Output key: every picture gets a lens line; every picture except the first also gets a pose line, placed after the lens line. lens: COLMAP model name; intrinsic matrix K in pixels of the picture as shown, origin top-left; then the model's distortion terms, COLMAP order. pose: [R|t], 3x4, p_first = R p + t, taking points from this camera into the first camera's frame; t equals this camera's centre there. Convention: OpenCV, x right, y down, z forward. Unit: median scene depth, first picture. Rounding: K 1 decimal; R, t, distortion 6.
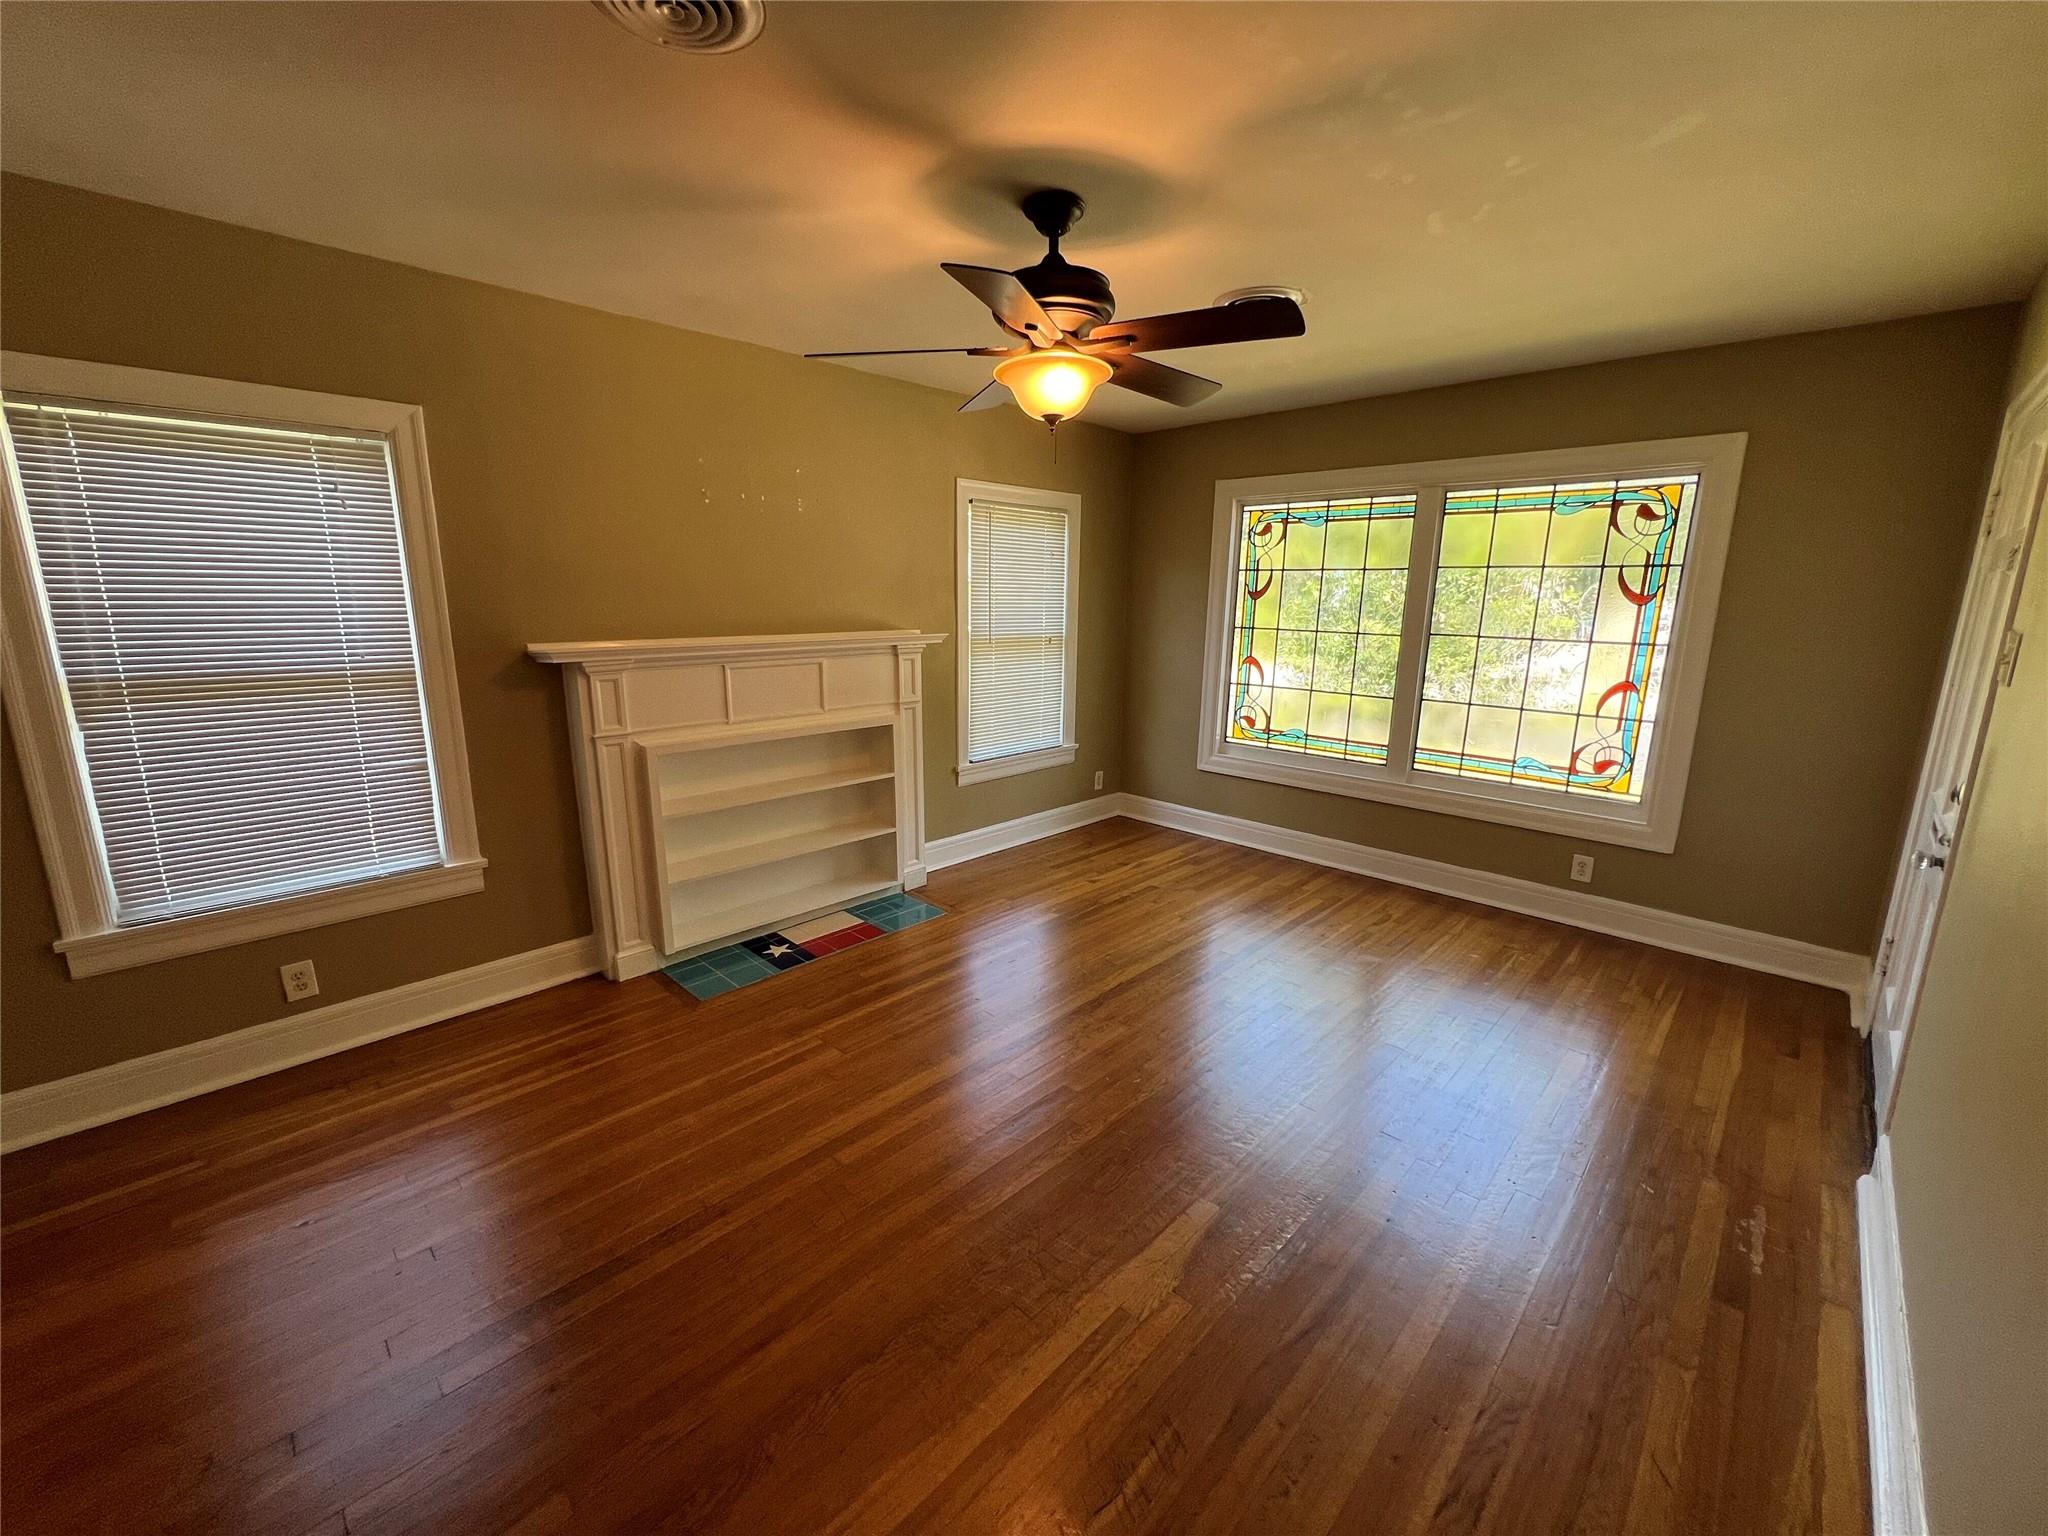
lens RADIAL K [[823.9, 0, 1024.0], [0, 823.9, 768.0], [0, 0, 1]] dist [0.000963, 0.000091]
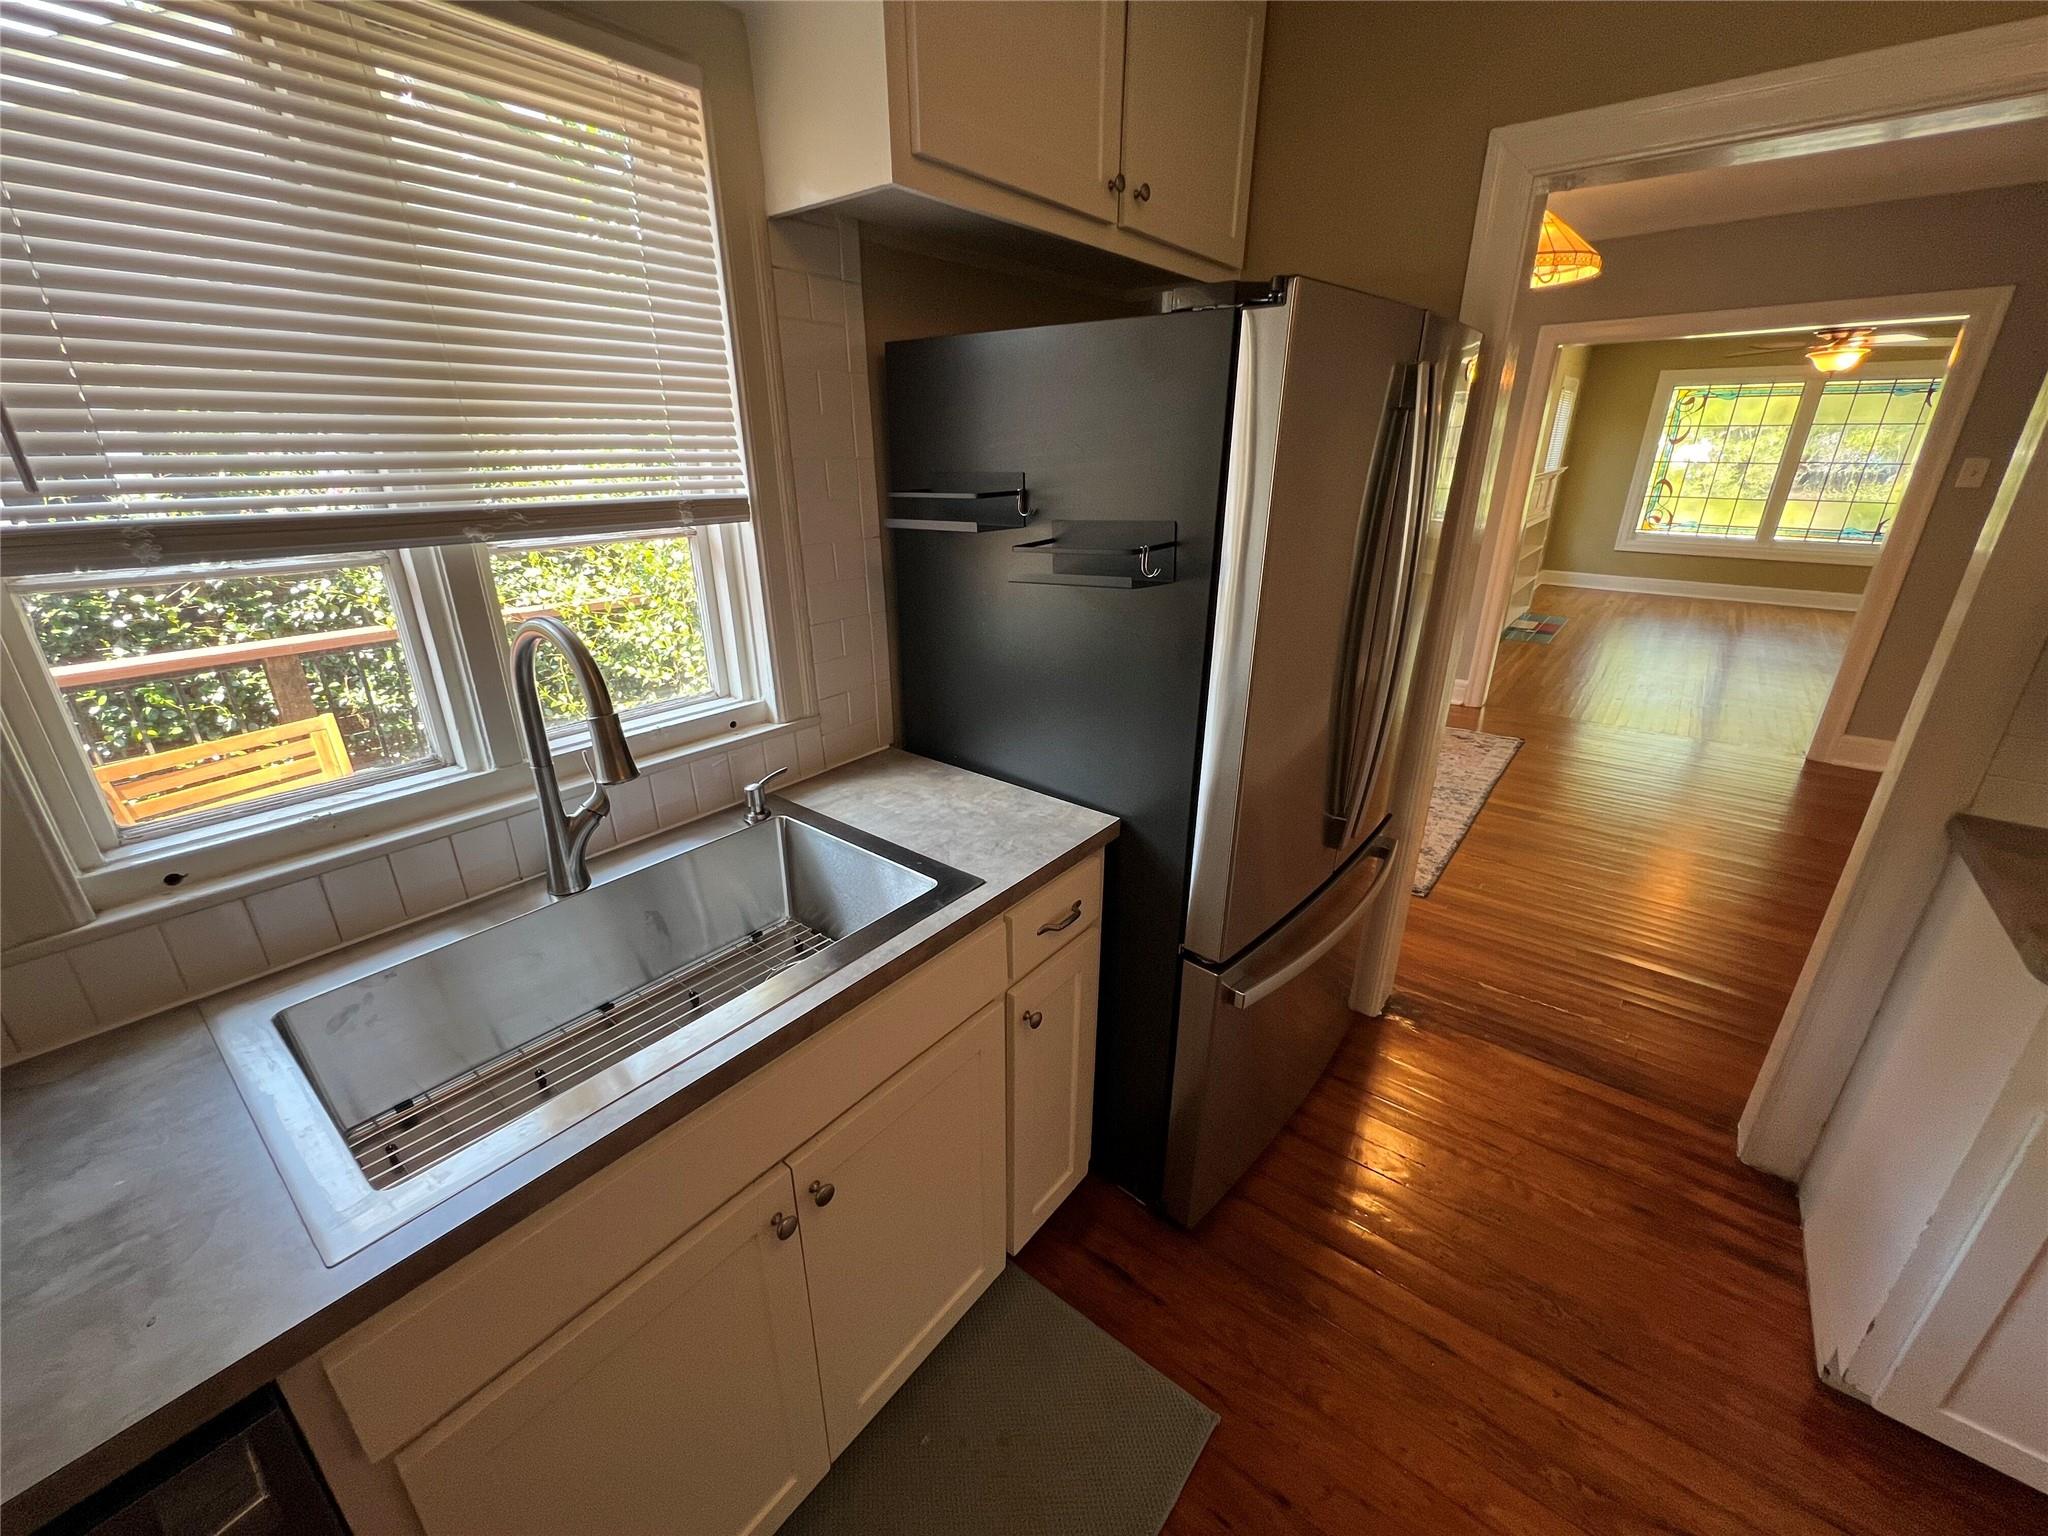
lens RADIAL K [[823.9, 0, 1024.0], [0, 823.9, 768.0], [0, 0, 1]] dist [0.000963, 0.000091]
pose [[0.995579, -0.043767, 0.083105, -1.262830], [0.029337, 0.985431, 0.167526, 0.134687], [-0.089226, -0.164347, 0.982359, -0.687588]]
